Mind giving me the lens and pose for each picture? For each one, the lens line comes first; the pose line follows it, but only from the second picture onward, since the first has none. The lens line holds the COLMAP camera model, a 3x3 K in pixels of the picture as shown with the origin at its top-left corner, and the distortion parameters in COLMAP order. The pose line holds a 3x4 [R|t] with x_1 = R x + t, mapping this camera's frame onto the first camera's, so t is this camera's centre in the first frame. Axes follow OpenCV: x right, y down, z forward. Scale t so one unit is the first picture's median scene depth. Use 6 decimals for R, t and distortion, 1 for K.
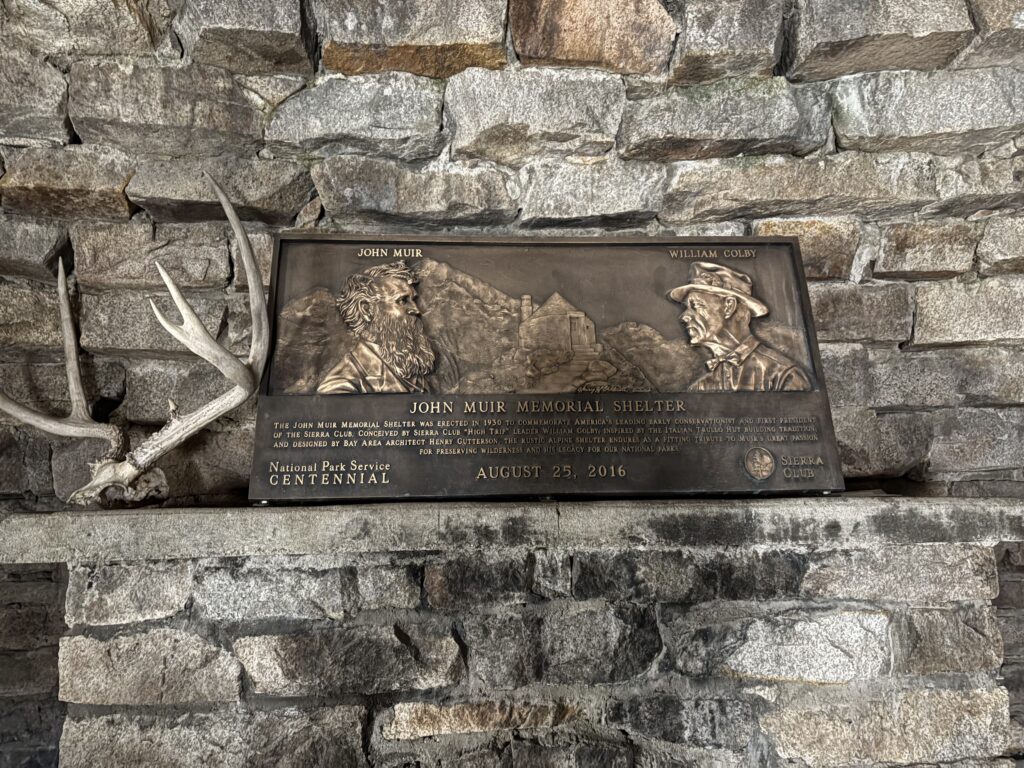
lens RADIAL K [[765.4, 0, 513.6], [0, 765.4, 386.8], [0, 0, 1]] dist [0.062342, -0.062157]
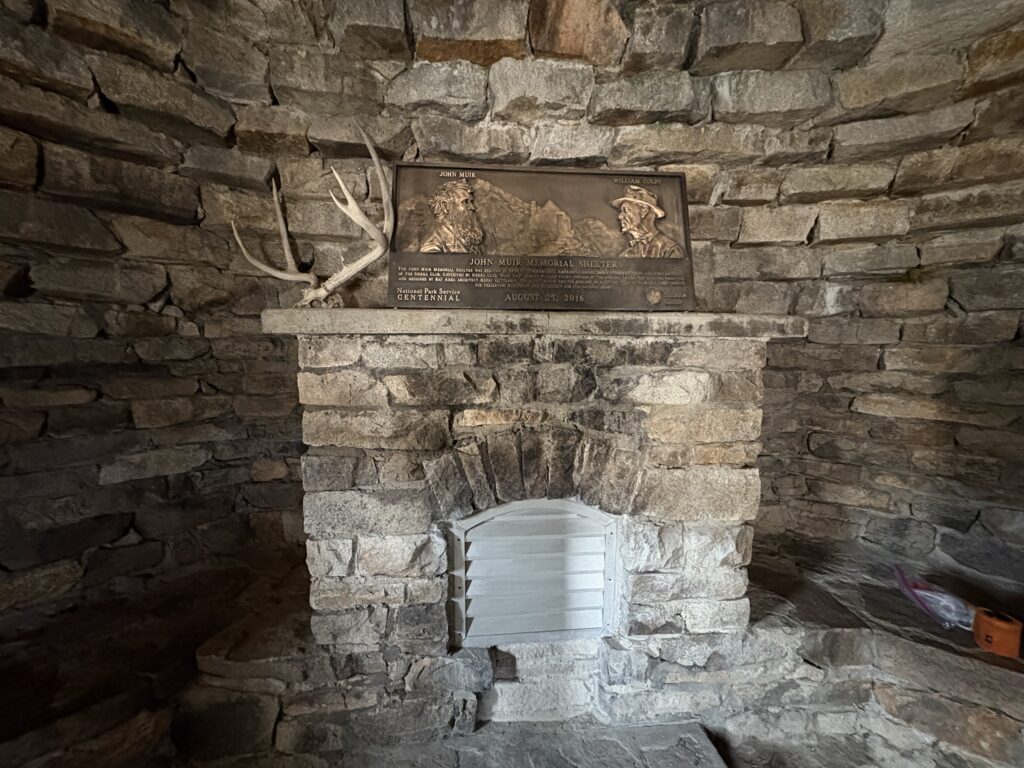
lens RADIAL K [[402.1, 0, 512.1], [0, 402.1, 383.5], [0, 0, 1]] dist [0.000742, 0.000243]
pose [[0.999732, 0.021641, 0.008265, -0.032462], [-0.022924, 0.975554, 0.218559, 0.093420], [-0.003333, -0.218690, 0.975789, -0.016814]]
